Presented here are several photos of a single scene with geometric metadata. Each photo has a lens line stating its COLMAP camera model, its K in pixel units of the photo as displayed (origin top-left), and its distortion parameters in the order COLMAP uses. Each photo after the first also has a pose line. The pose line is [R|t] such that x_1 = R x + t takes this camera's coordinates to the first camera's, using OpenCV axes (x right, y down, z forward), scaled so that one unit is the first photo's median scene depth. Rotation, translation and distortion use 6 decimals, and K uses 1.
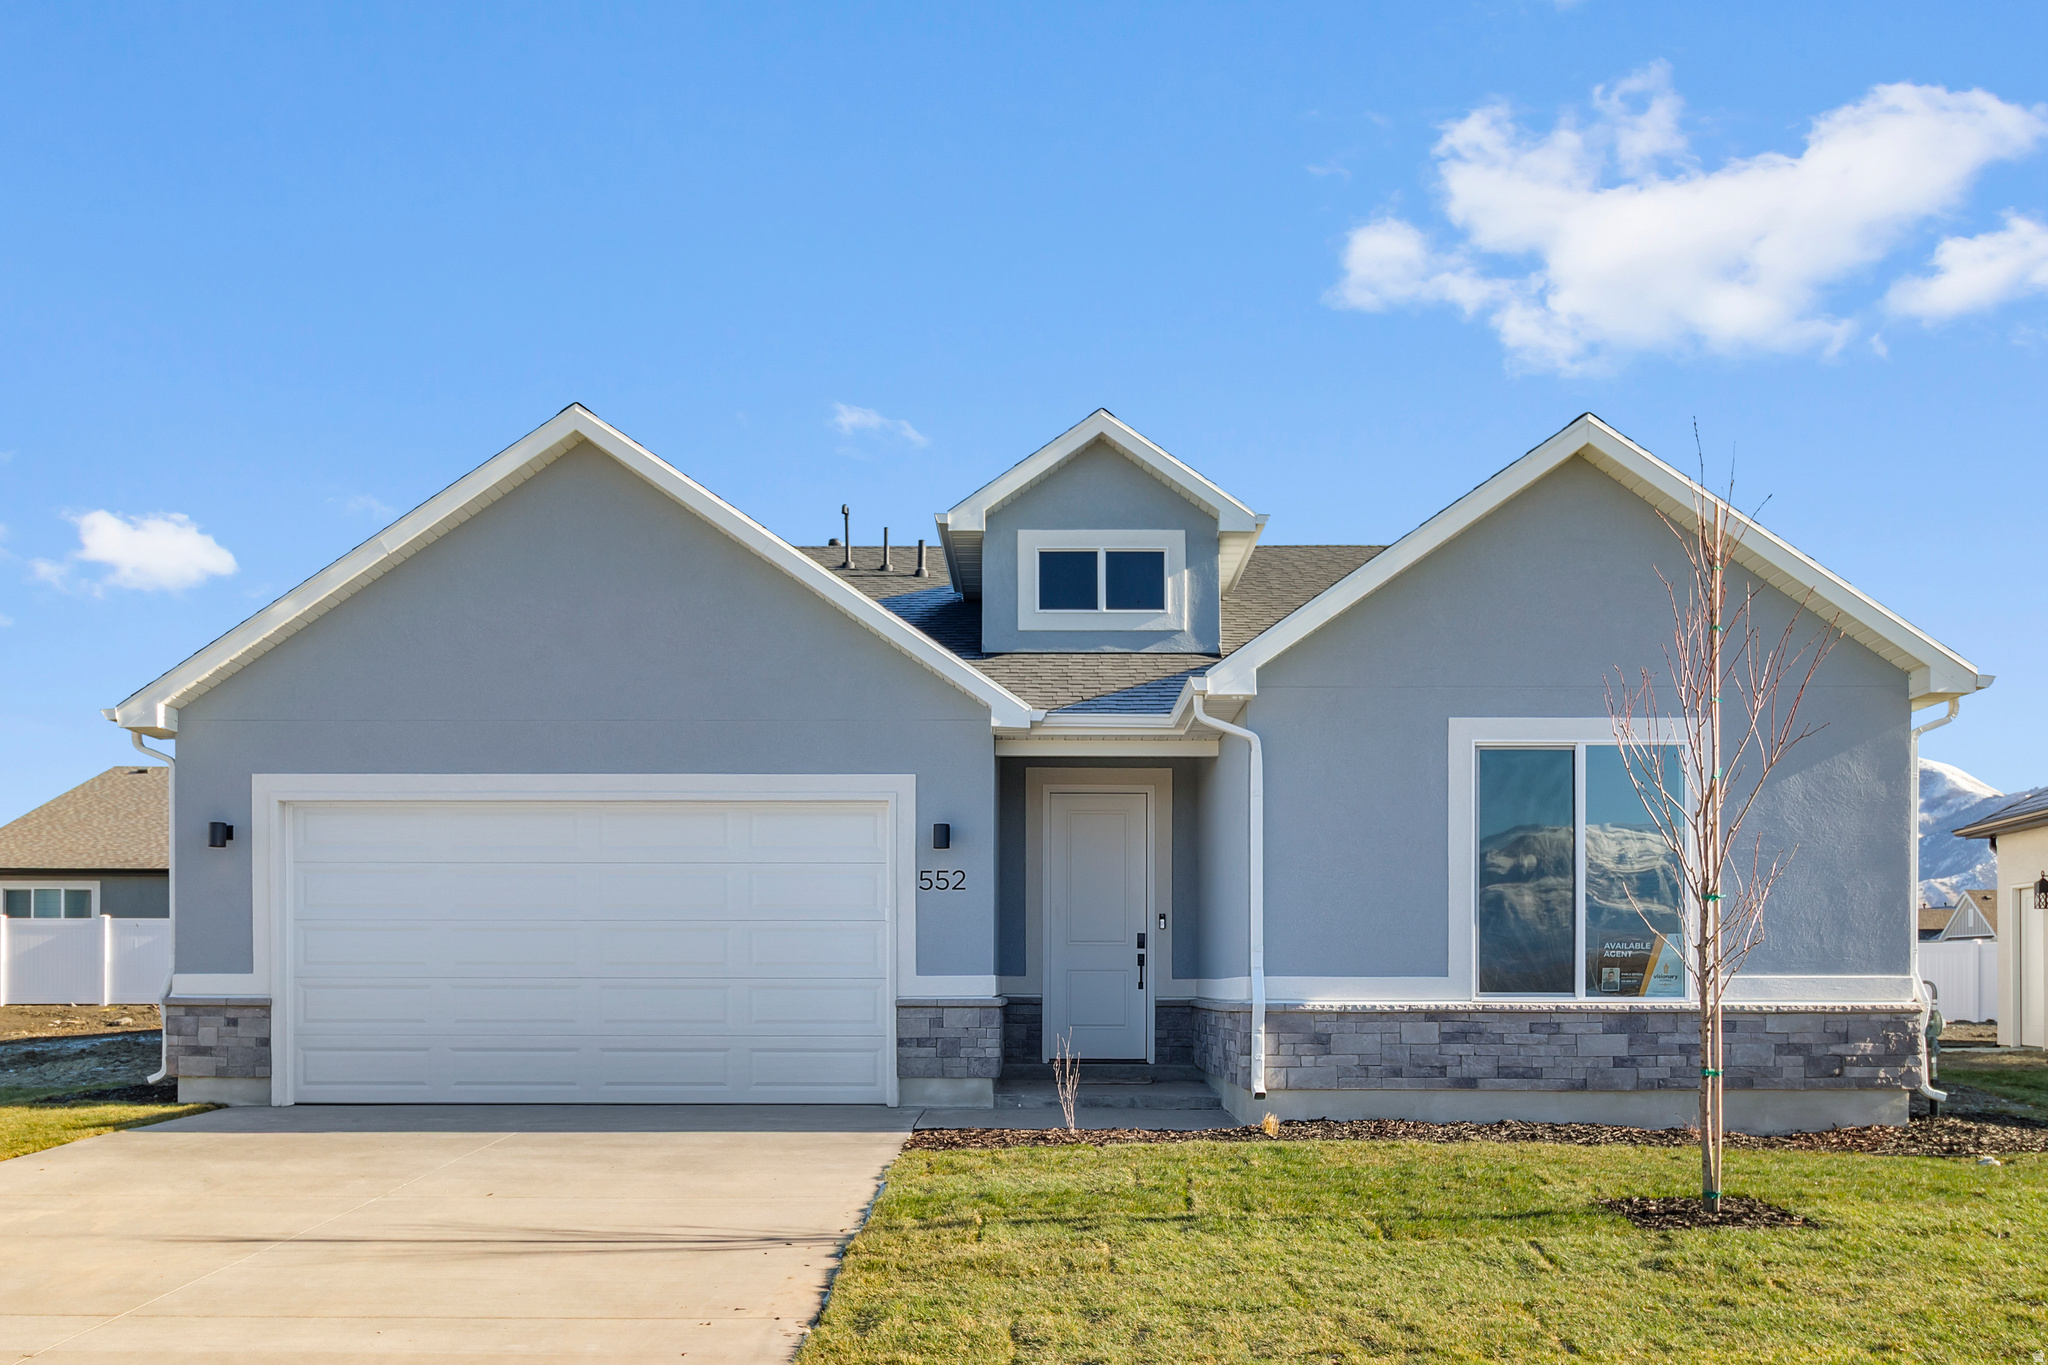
lens RADIAL K [[1677.1, 0, 1021.9], [0, 1677.1, 723.8], [0, 0, 1]] dist [-0.005722, 0.003278]
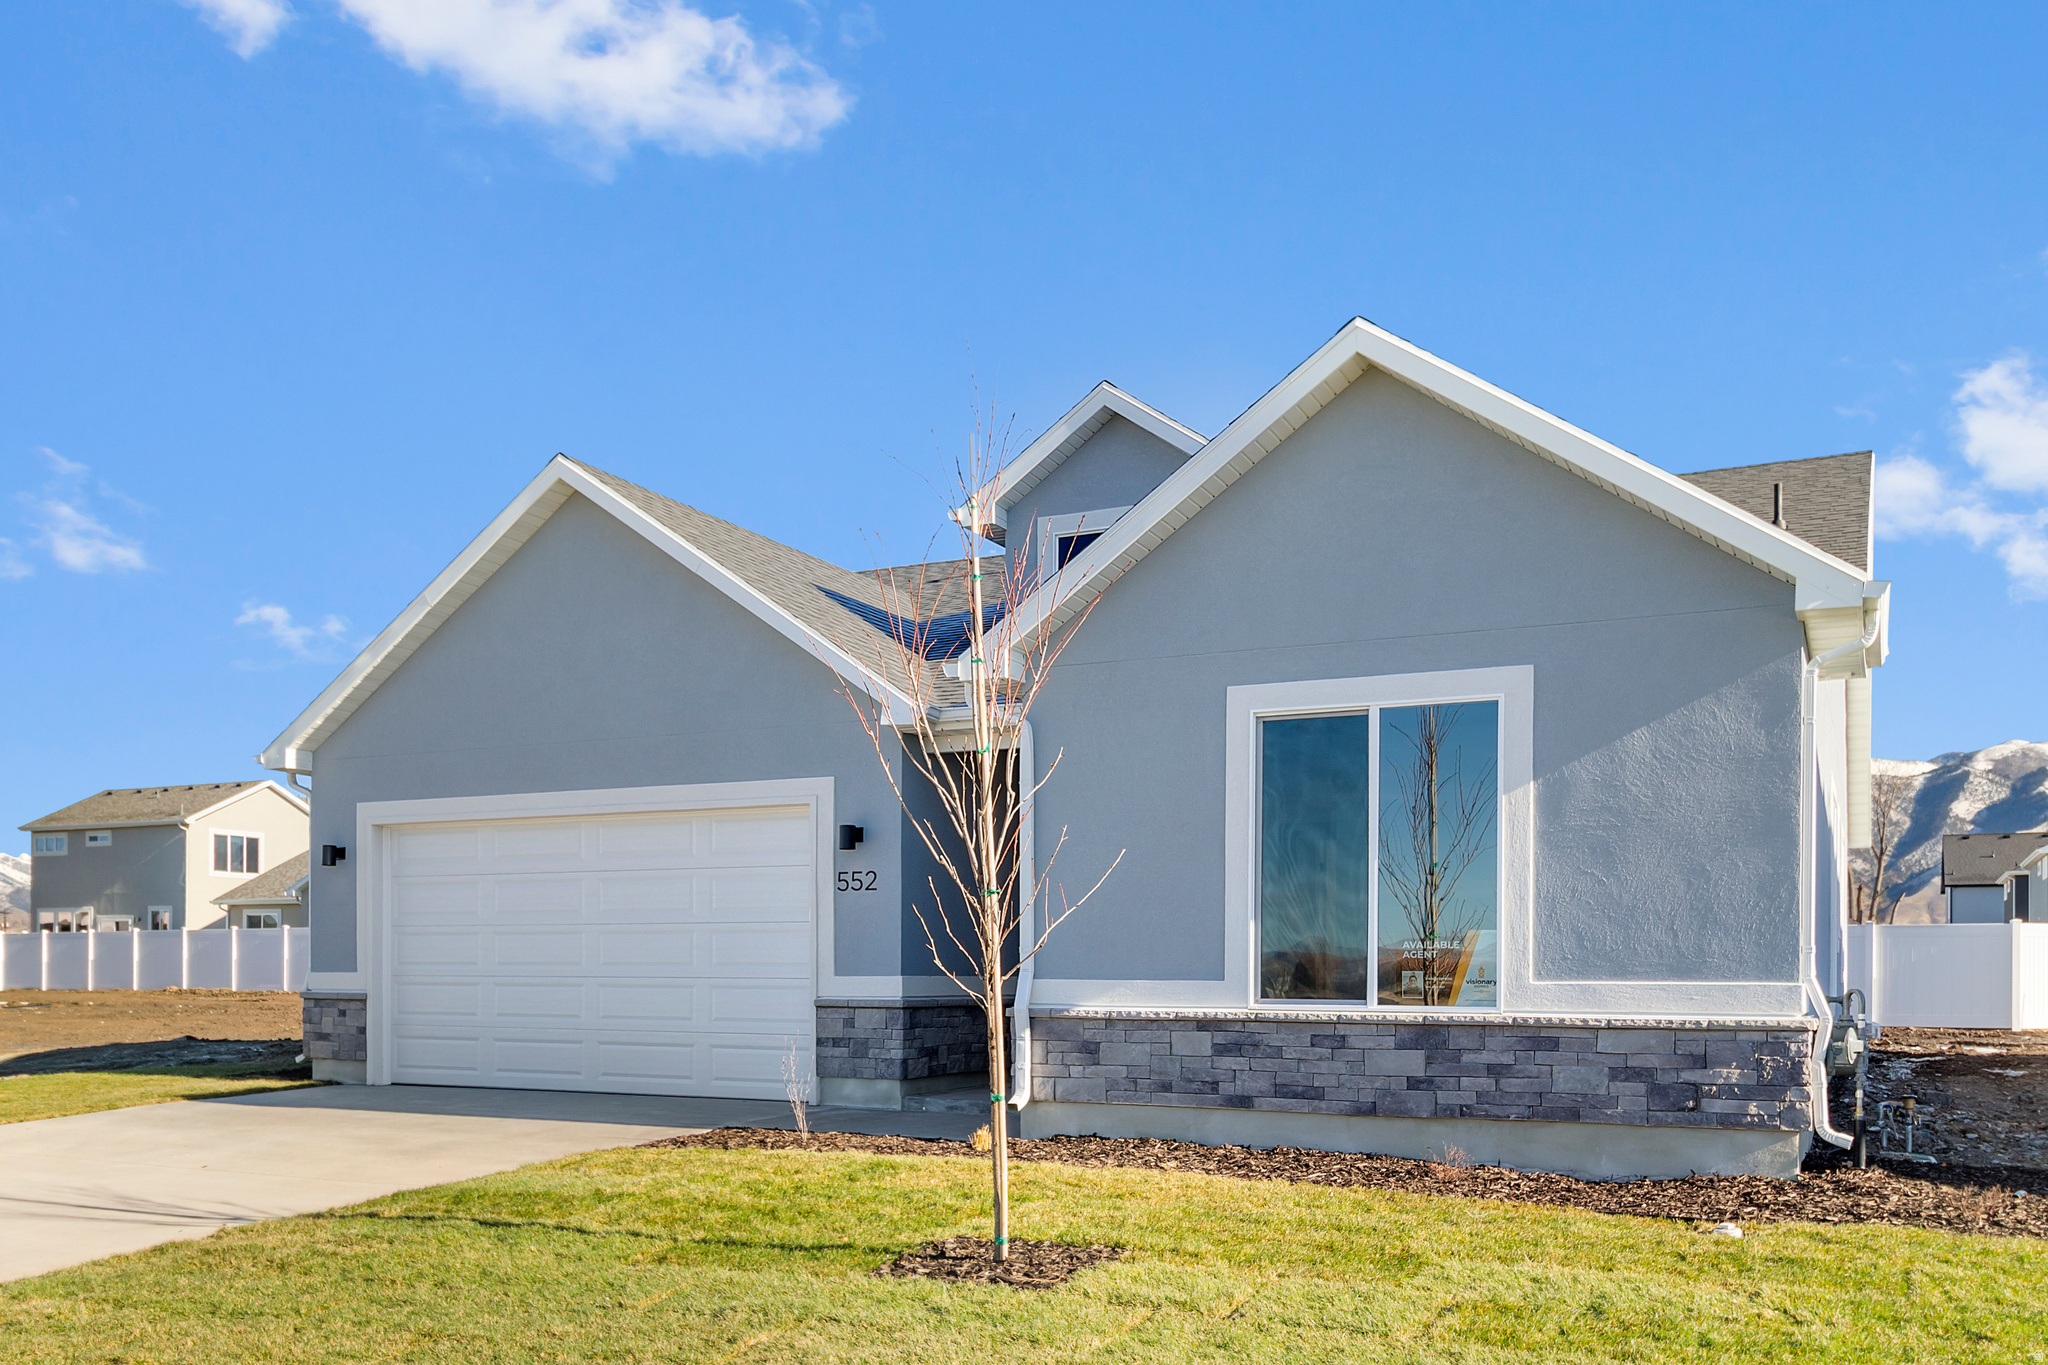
lens RADIAL K [[1677.1, 0, 1021.9], [0, 1677.1, 723.8], [0, 0, 1]] dist [-0.005722, 0.003278]
pose [[0.900209, -0.060845, -0.431187, 0.547273], [0.062247, 0.998002, -0.010873, 0.018937], [0.430987, -0.017052, 0.902197, 0.160007]]
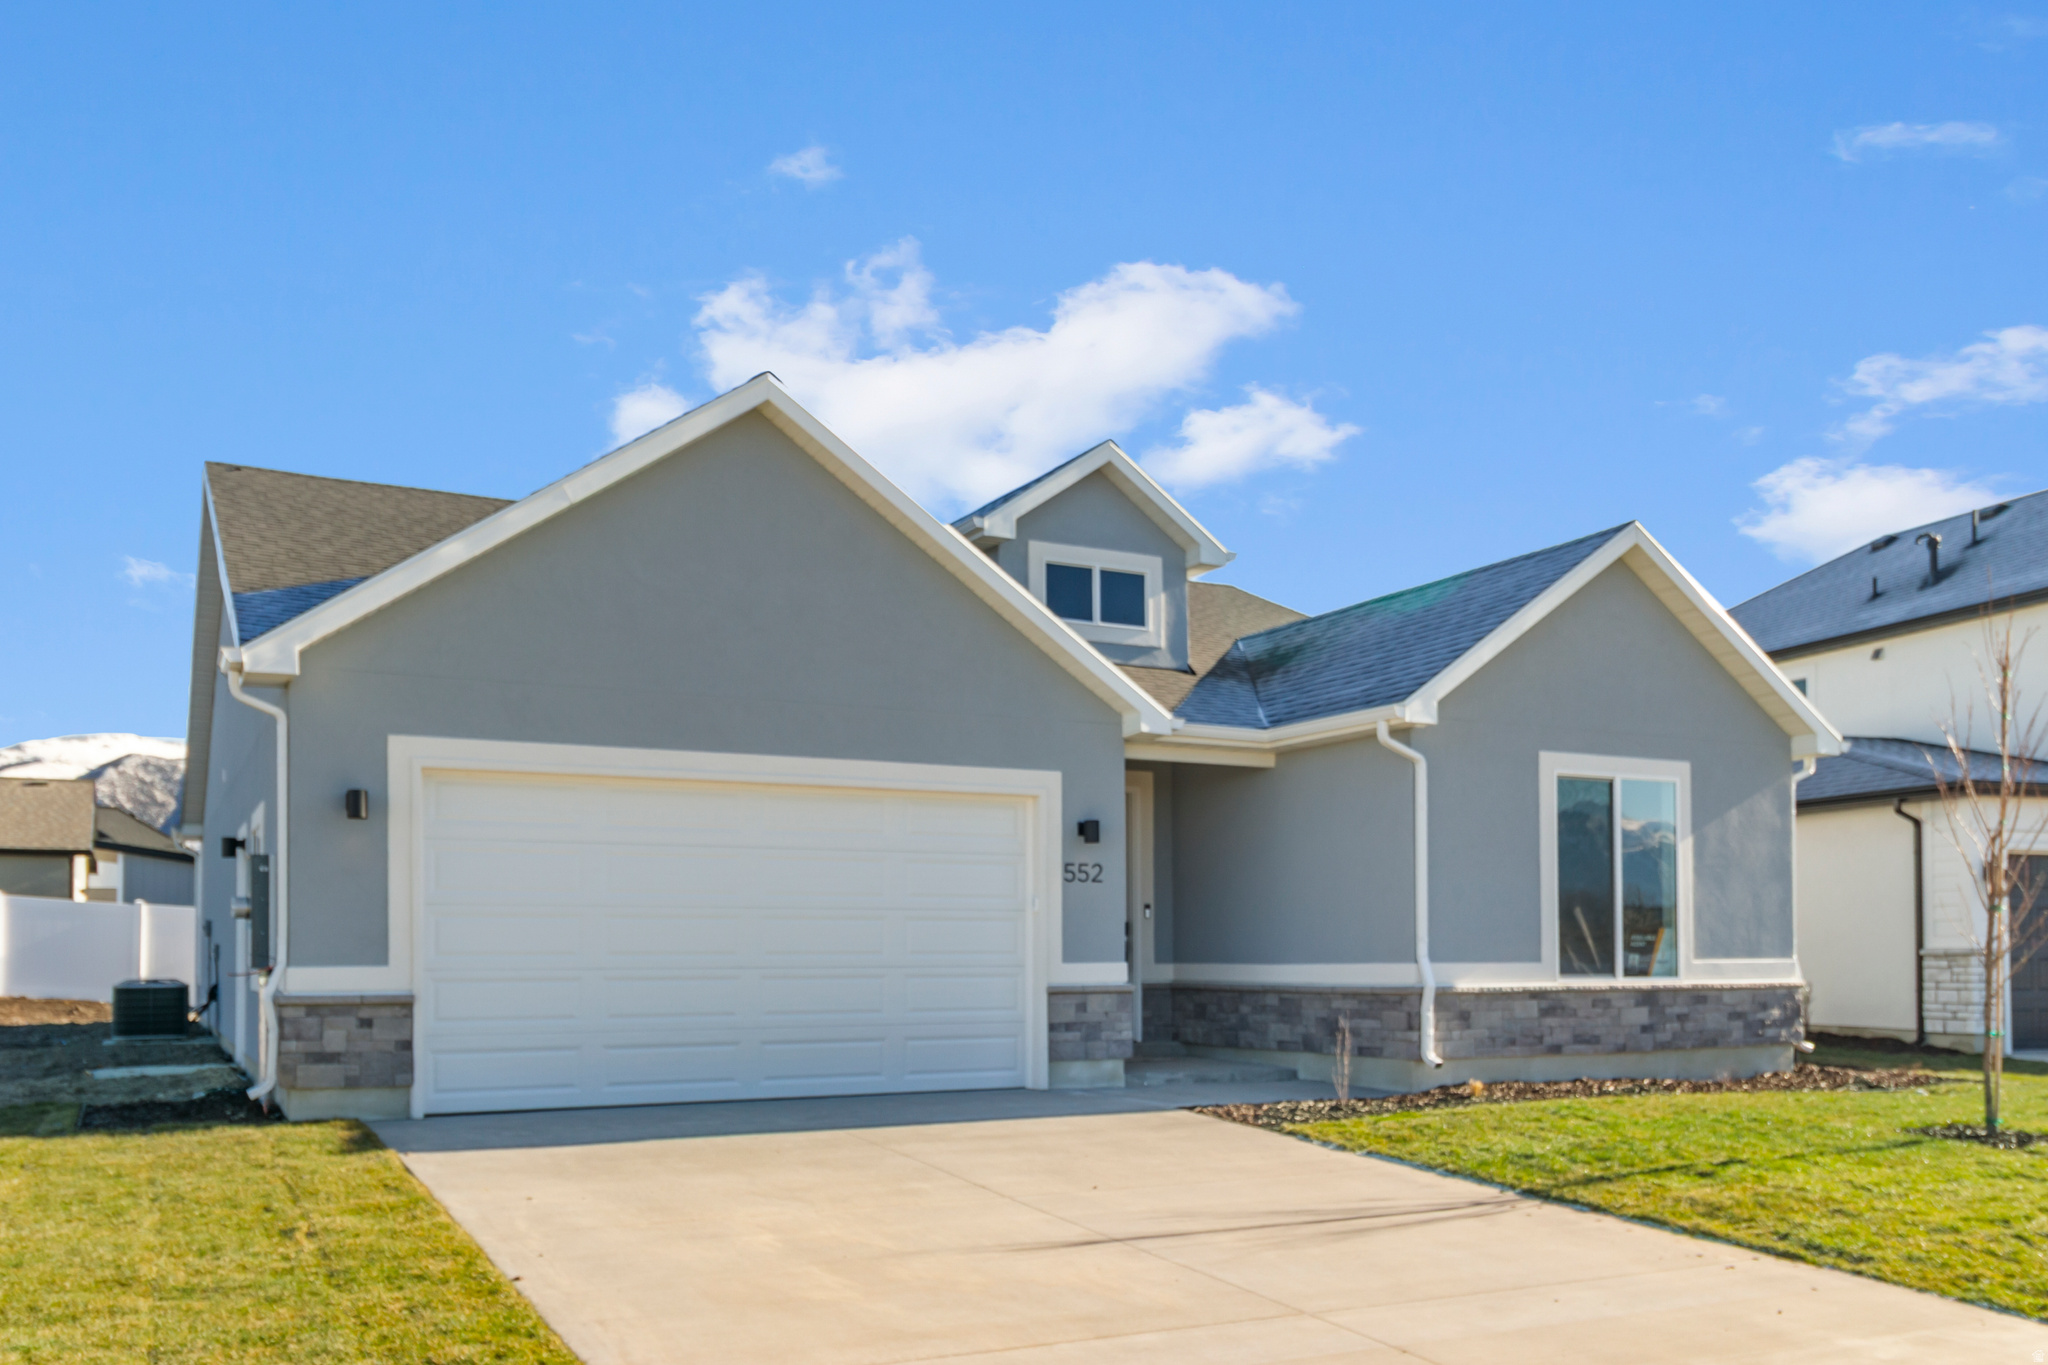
lens RADIAL K [[1627.0, 0, 1024.0], [0, 1627.0, 682.5], [0, 0, 1]] dist [-0.001327, -0.005720]
pose [[0.885211, 0.073002, 0.459426, -0.642282], [-0.066394, 0.997326, -0.030547, 0.007971], [-0.460427, -0.003463, 0.887691, 0.118825]]
